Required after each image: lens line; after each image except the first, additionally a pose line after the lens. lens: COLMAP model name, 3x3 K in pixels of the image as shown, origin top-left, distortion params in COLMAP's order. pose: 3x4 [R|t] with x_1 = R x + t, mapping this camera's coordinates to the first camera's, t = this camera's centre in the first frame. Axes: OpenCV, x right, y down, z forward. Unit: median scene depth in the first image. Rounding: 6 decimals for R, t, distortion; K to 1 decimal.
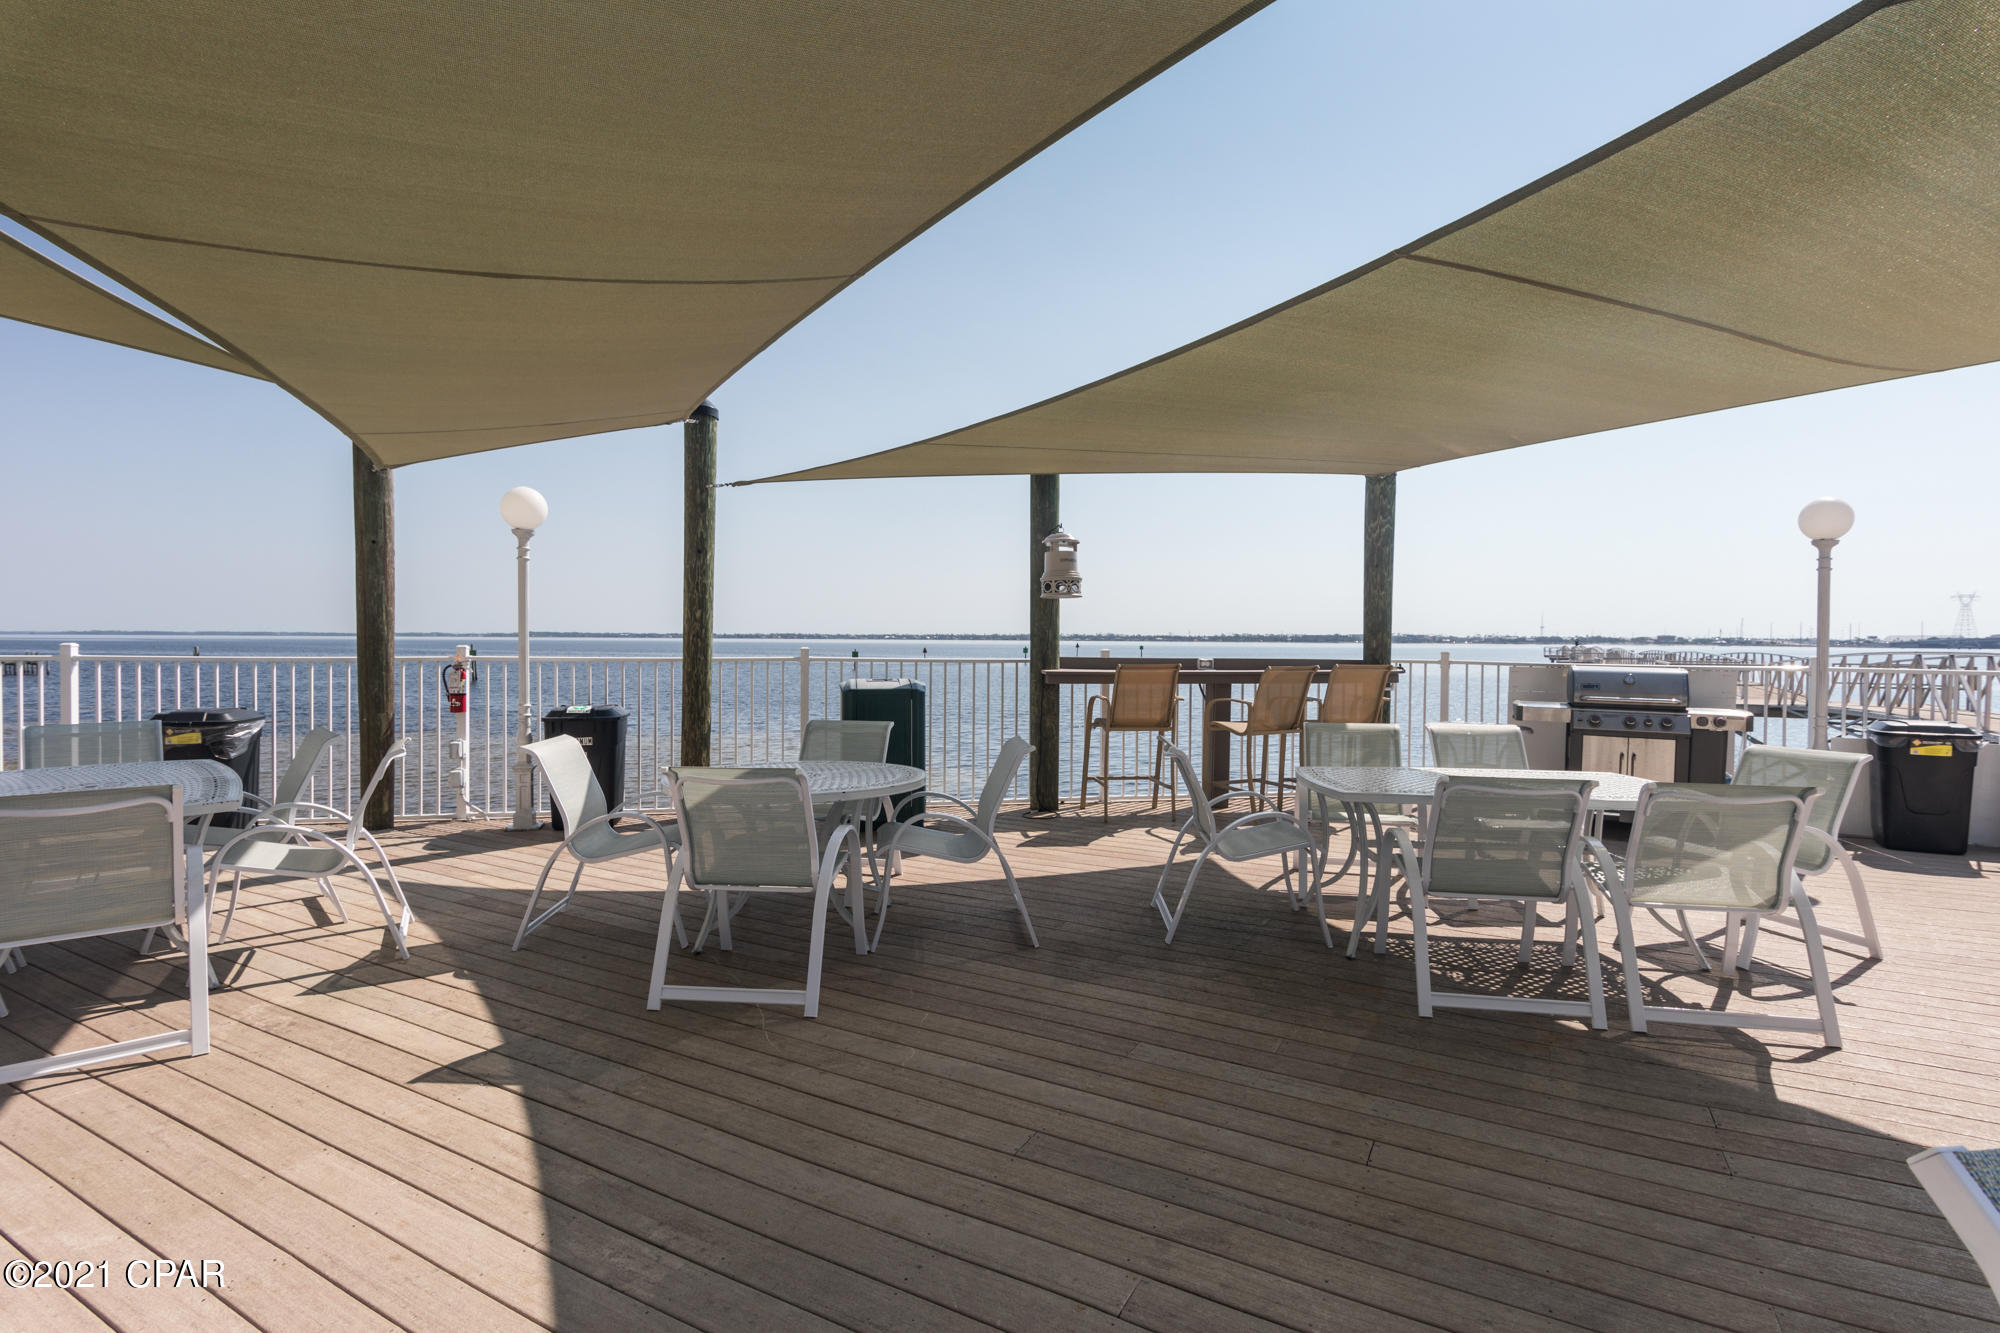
lens RADIAL K [[965.9, 0, 998.6], [0, 965.9, 674.1], [0, 0, 1]] dist [0.007378, -0.001917]
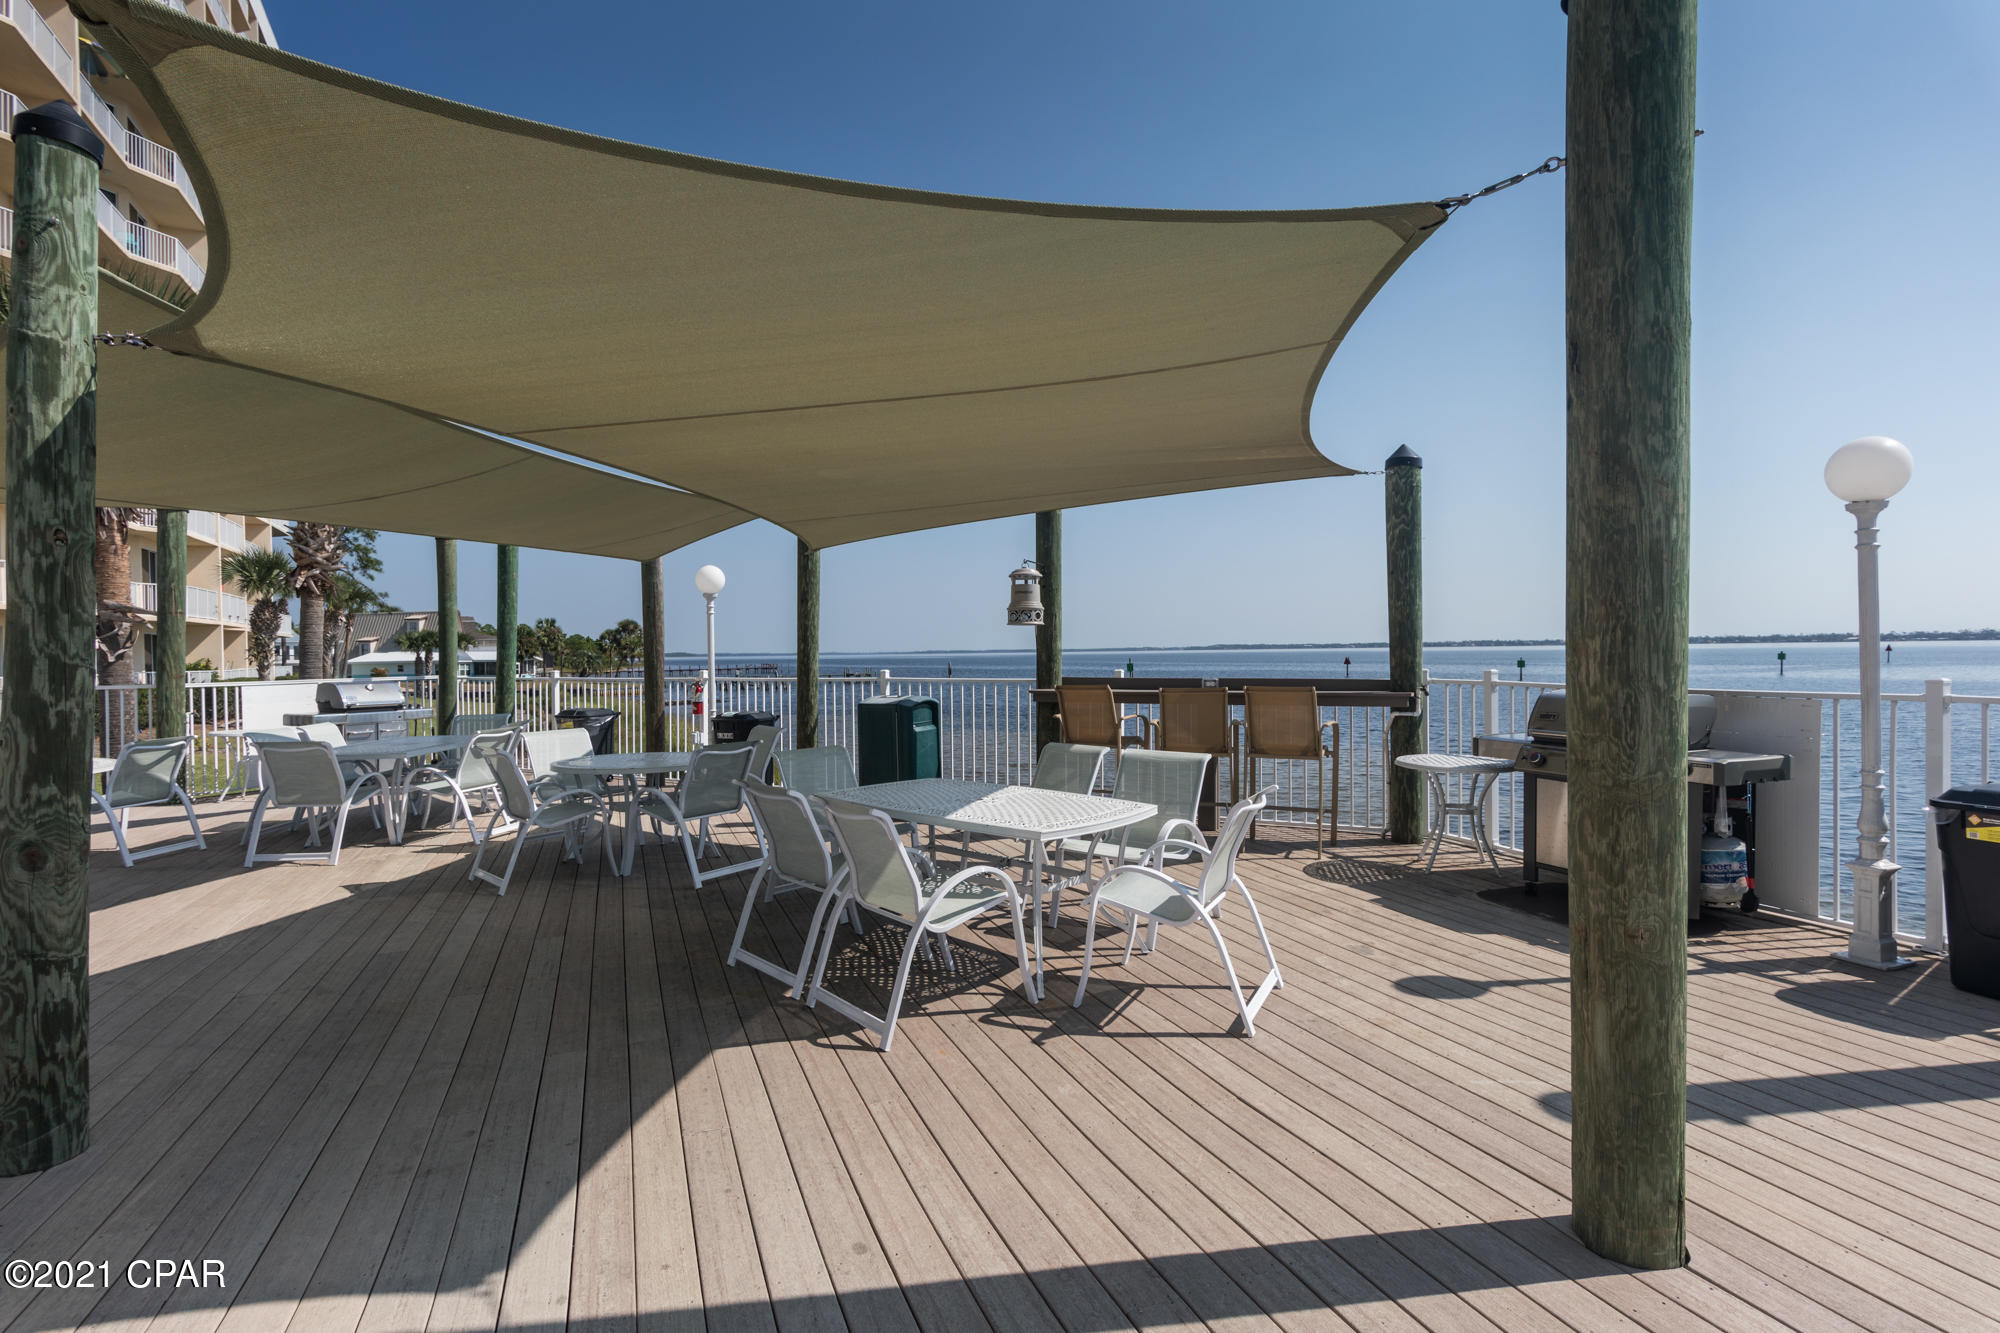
lens RADIAL K [[965.9, 0, 1000.0], [0, 965.9, 659.9], [0, 0, 1]] dist [0.007378, -0.001917]
pose [[0.769740, -0.011635, -0.638252, 1.034430], [-0.003925, 0.999729, -0.022958, -0.017571], [0.638346, 0.020177, 0.769485, 0.150172]]
